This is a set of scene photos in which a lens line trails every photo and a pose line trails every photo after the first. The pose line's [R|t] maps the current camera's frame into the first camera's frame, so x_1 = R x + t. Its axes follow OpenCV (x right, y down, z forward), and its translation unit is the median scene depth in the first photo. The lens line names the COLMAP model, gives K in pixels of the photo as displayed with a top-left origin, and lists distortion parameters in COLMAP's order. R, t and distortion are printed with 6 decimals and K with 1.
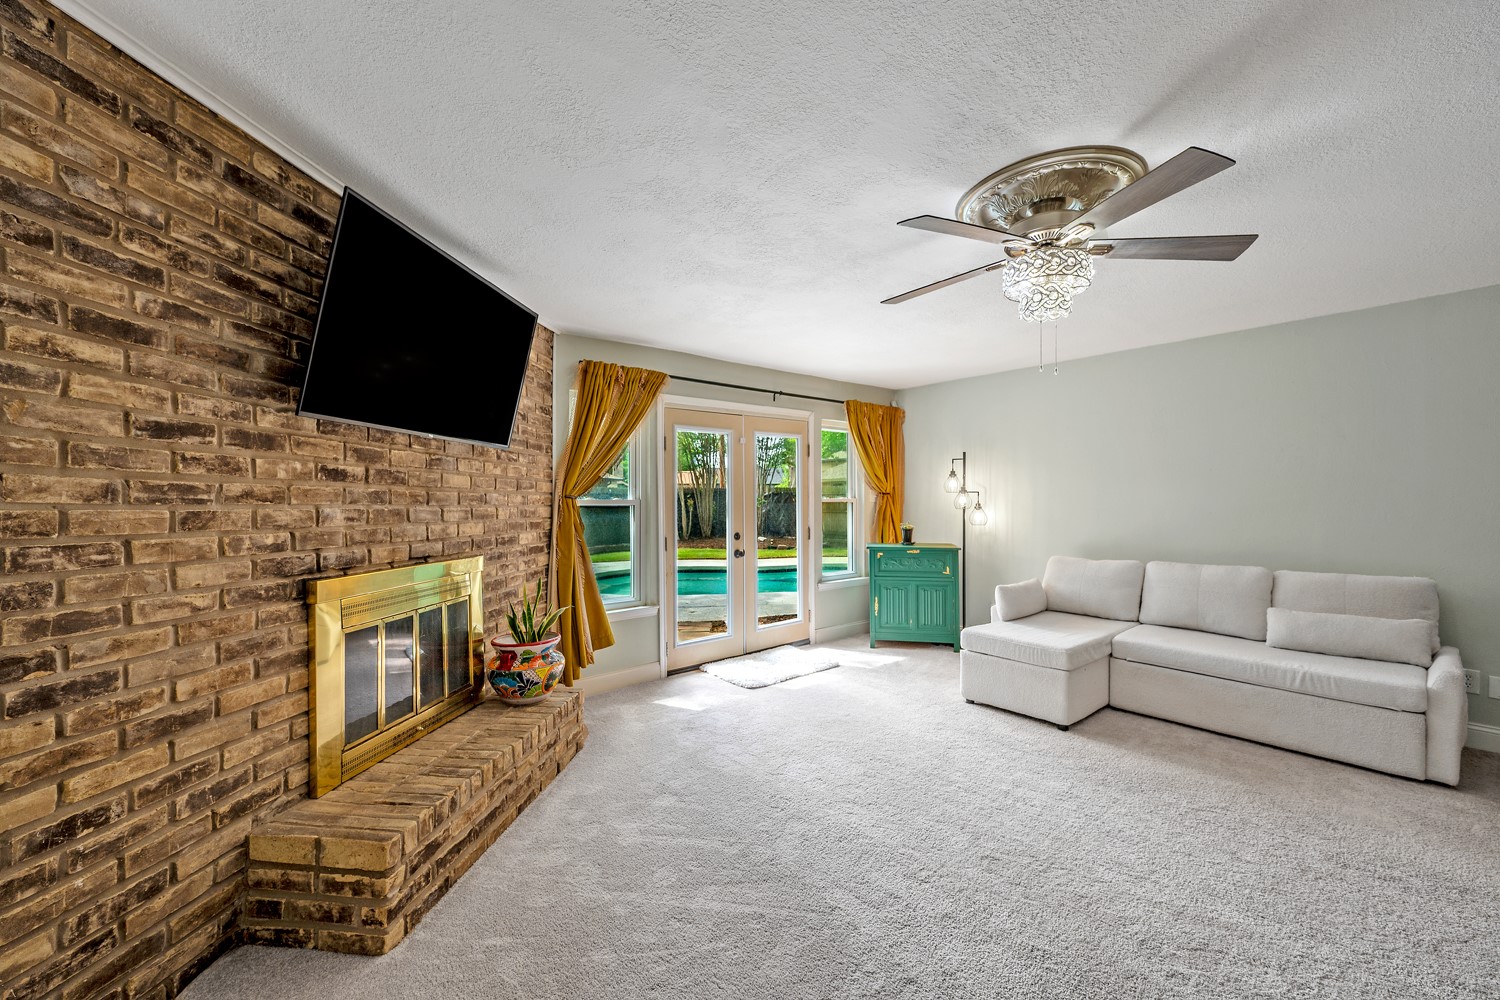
lens RADIAL K [[584.8, 0, 750.8], [0, 584.8, 502.6], [0, 0, 1]] dist [-0.001714, 0.000175]
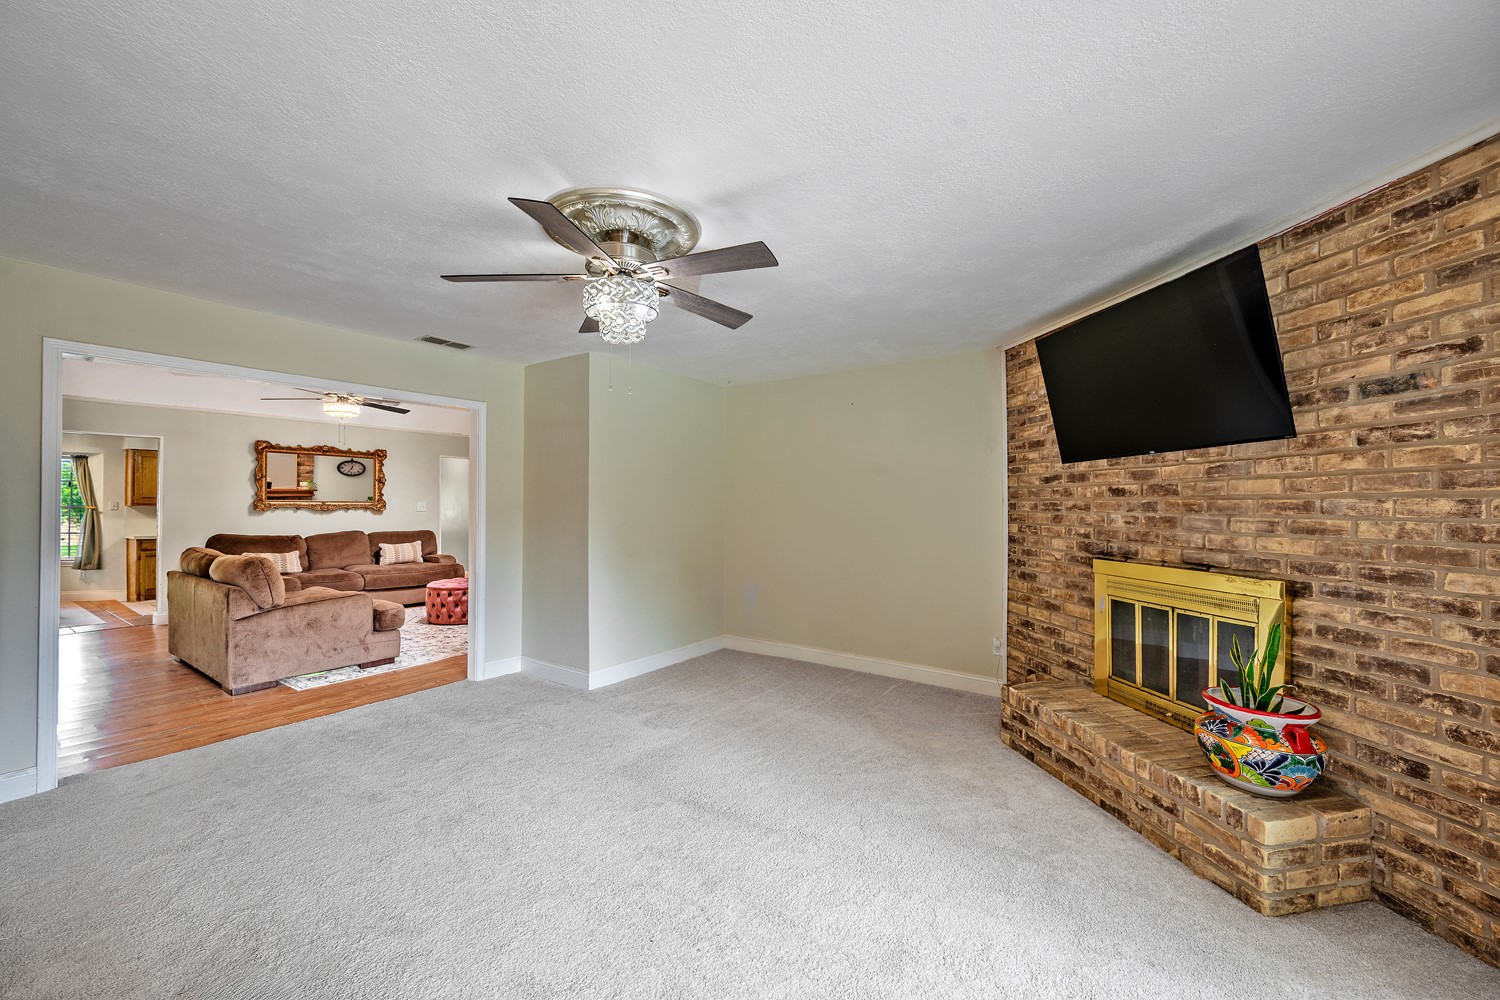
lens RADIAL K [[584.8, 0, 750.8], [0, 584.8, 502.6], [0, 0, 1]] dist [-0.001714, 0.000175]
pose [[-0.963110, -0.002978, -0.269093, 0.700591], [-0.000376, 0.999953, -0.009723, -0.007467], [0.269109, -0.009263, -0.963065, 2.604387]]
